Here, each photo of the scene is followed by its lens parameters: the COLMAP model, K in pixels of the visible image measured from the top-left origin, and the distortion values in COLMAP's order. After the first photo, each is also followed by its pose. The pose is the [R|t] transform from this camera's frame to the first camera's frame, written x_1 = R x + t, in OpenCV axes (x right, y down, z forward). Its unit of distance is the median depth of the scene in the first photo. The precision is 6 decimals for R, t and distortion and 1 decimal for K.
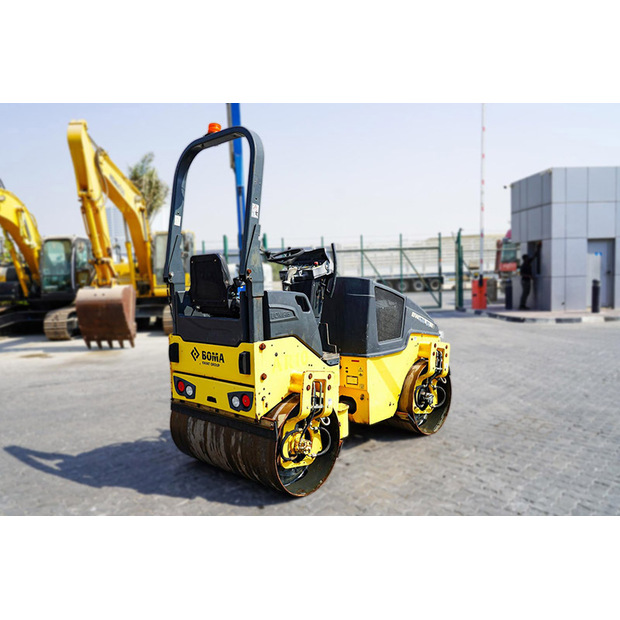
lens RADIAL K [[453.7, 0, 310.0], [0, 453.7, 310.0], [0, 0, 1]] dist [-0.007106, -0.001699]
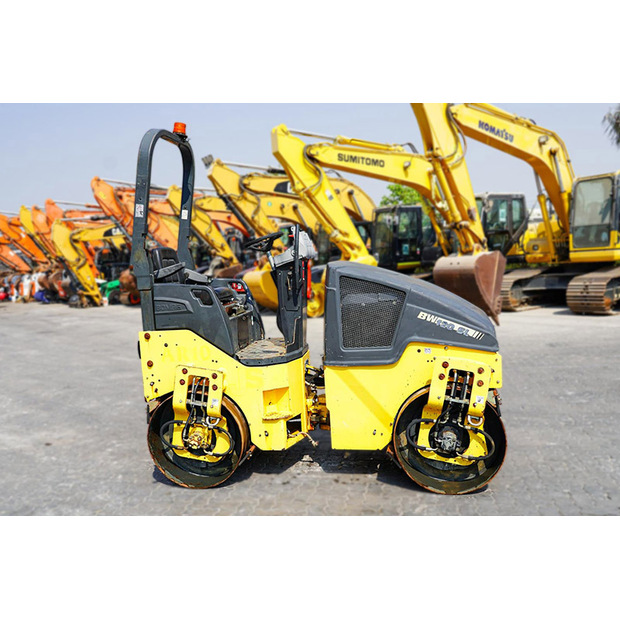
lens RADIAL K [[567.4, 0, 313.0], [0, 567.4, 309.7], [0, 0, 1]] dist [-0.037603, 0.001487]
pose [[0.581237, 0.067993, -0.810889, 0.799811], [-0.015046, 0.997231, 0.072832, -0.056799], [0.813595, -0.030132, 0.580650, 0.353714]]
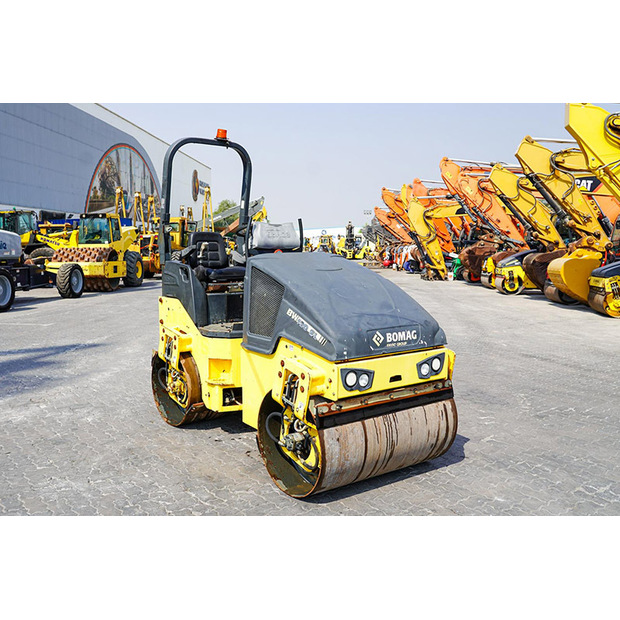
lens RADIAL K [[567.4, 0, 313.0], [0, 567.4, 309.7], [0, 0, 1]] dist [-0.037603, 0.001487]
pose [[-0.114708, 0.138498, -0.983697, 1.037645], [-0.067194, 0.986884, 0.146782, -0.118987], [0.991124, 0.082936, -0.103897, 1.086848]]
